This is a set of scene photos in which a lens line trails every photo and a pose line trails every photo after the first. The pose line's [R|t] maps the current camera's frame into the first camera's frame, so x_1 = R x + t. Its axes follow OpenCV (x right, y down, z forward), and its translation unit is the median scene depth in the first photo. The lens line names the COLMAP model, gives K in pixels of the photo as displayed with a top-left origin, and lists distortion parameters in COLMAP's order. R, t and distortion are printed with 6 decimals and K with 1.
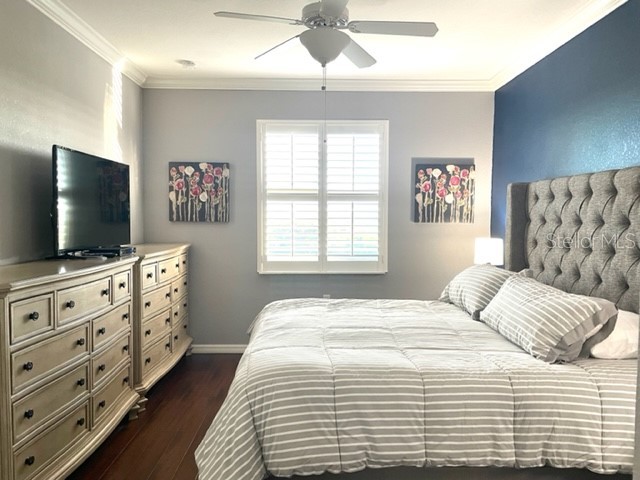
lens RADIAL K [[481.3, 0, 322.8], [0, 481.3, 236.9], [0, 0, 1]] dist [0.064042, -0.061323]
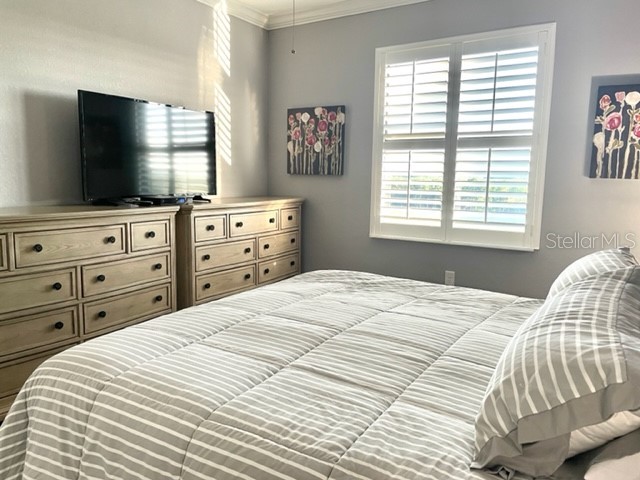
lens RADIAL K [[481.3, 0, 318.3], [0, 481.3, 242.9], [0, 0, 1]] dist [0.064042, -0.061323]
pose [[0.836655, 0.086227, -0.540901, 0.252747], [-0.035995, 0.994052, 0.102789, 0.002576], [0.546547, -0.066529, 0.834782, 0.241877]]
